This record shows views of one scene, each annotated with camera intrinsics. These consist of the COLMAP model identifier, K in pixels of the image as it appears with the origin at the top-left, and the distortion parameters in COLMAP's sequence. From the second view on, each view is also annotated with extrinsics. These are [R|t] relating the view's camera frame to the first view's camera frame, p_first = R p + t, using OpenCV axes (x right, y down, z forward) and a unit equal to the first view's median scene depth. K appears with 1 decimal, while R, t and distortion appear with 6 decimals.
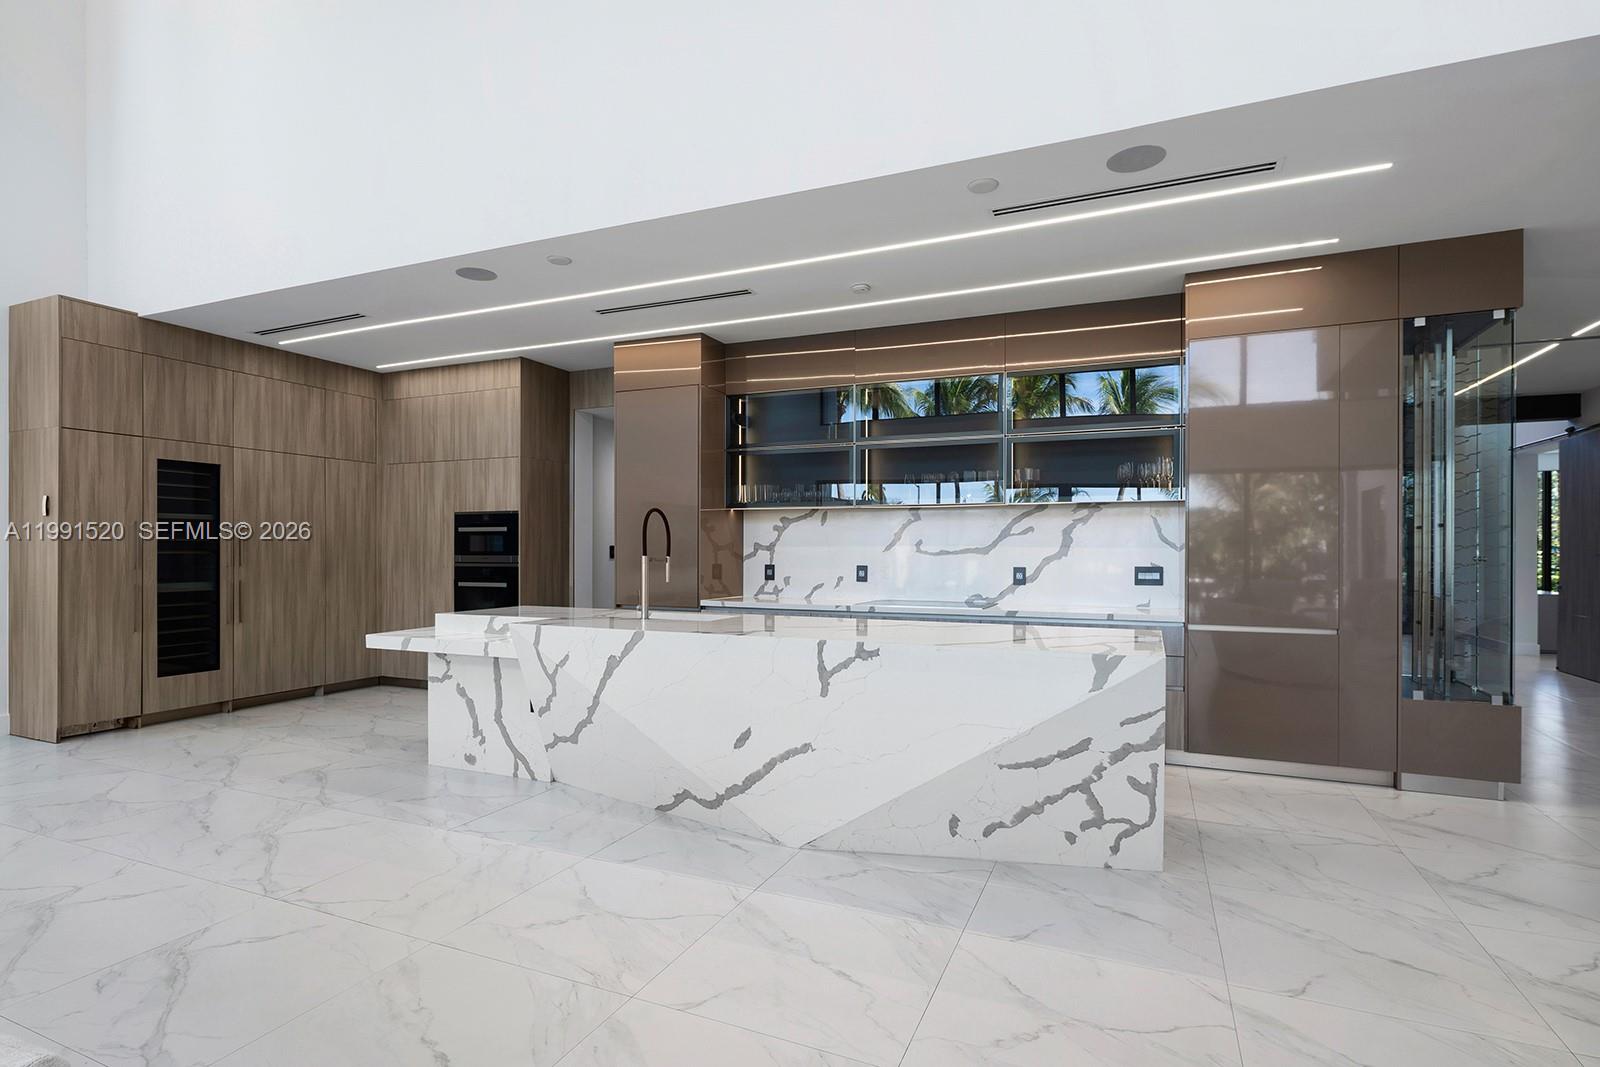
lens RADIAL K [[790.9, 0, 796.0], [0, 790.9, 550.5], [0, 0, 1]] dist [0.000686, 0.000115]
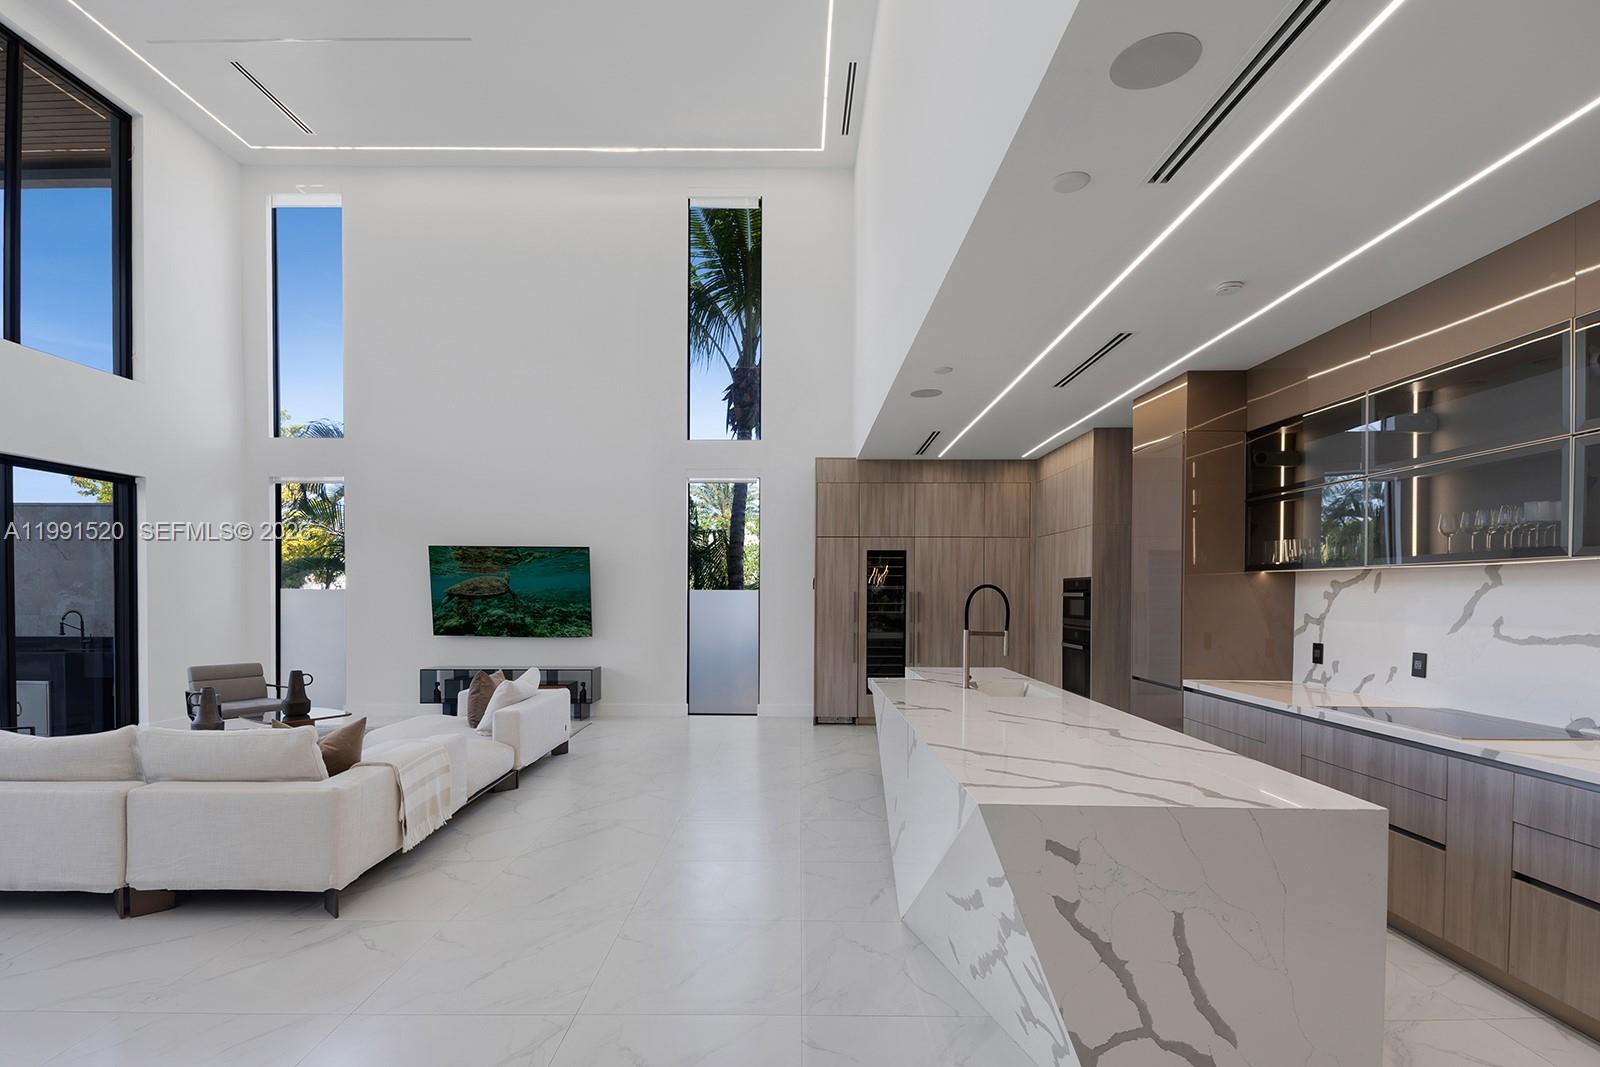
lens RADIAL K [[789.5, 0, 785.5], [0, 789.5, 601.5], [0, 0, 1]] dist [-0.000035, -0.001783]
pose [[0.388304, 0.008962, -0.921488, 0.489249], [-0.004175, 0.999960, 0.007966, -0.027481], [0.921522, 0.000753, 0.388326, 0.248611]]
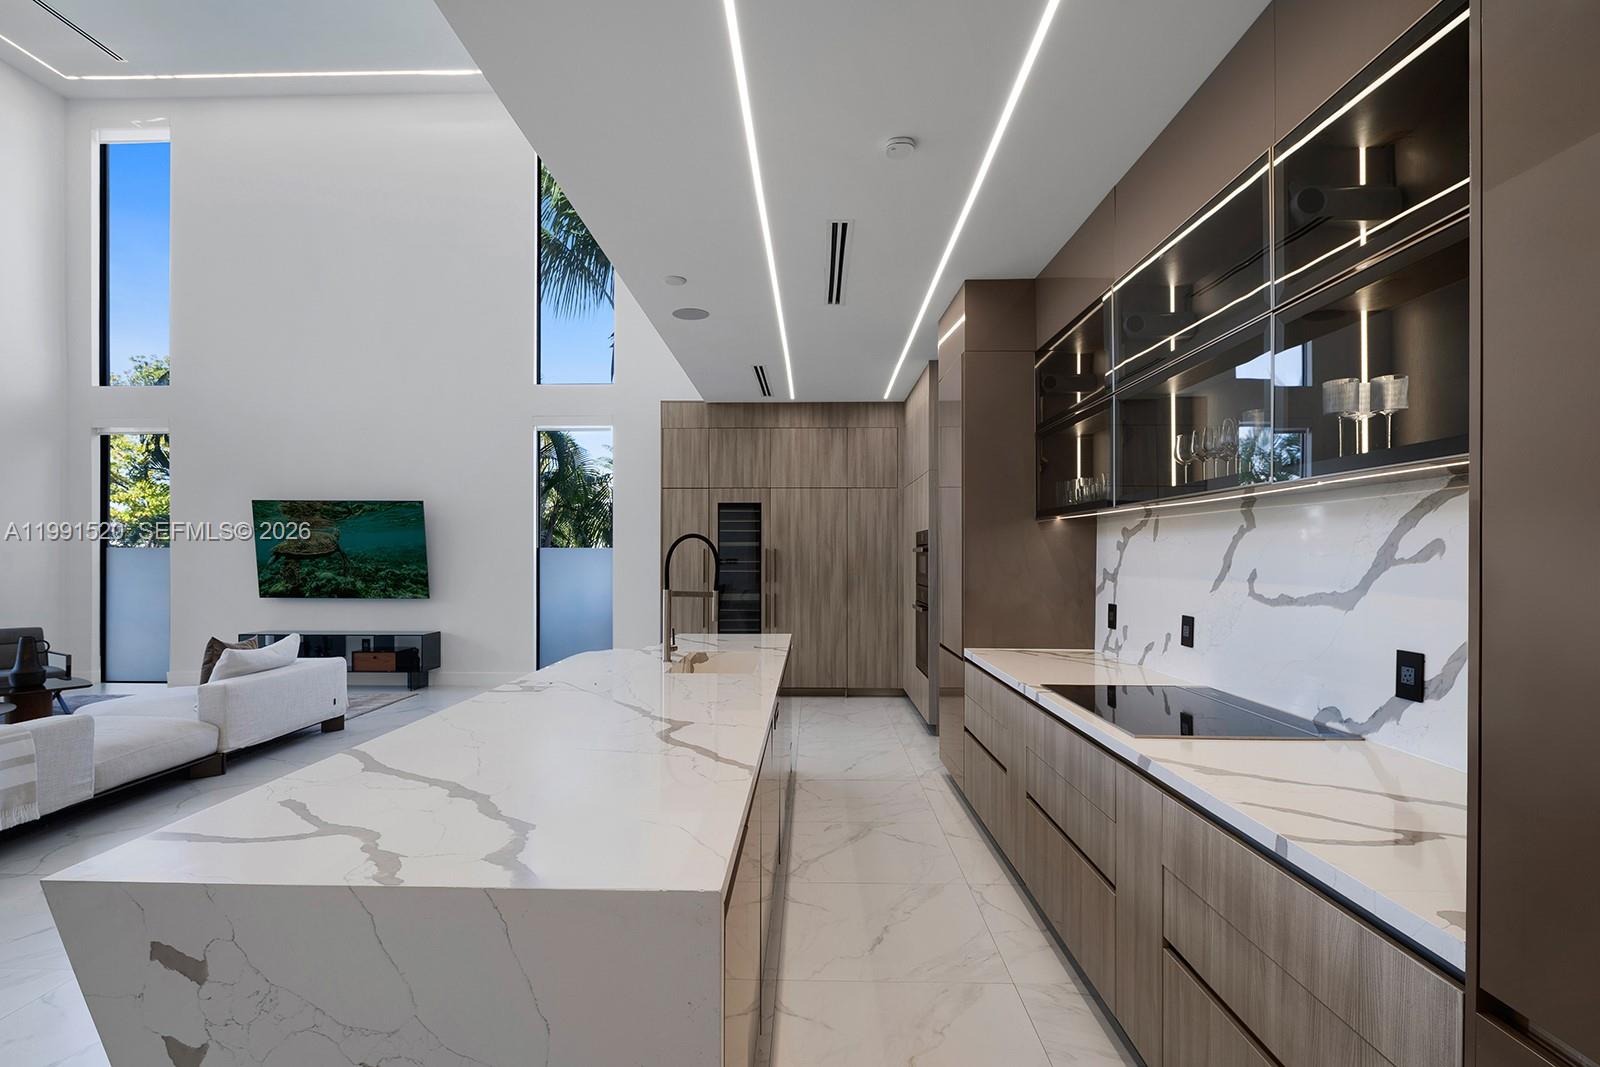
lens RADIAL K [[780.1, 0, 795.3], [0, 780.1, 557.5], [0, 0, 1]] dist [-0.017972, 0.000001]
pose [[0.383065, 0.000701, -0.923721, 0.462577], [-0.001061, 0.999999, 0.000319, -0.020066], [0.923721, 0.000858, 0.383065, 0.559724]]
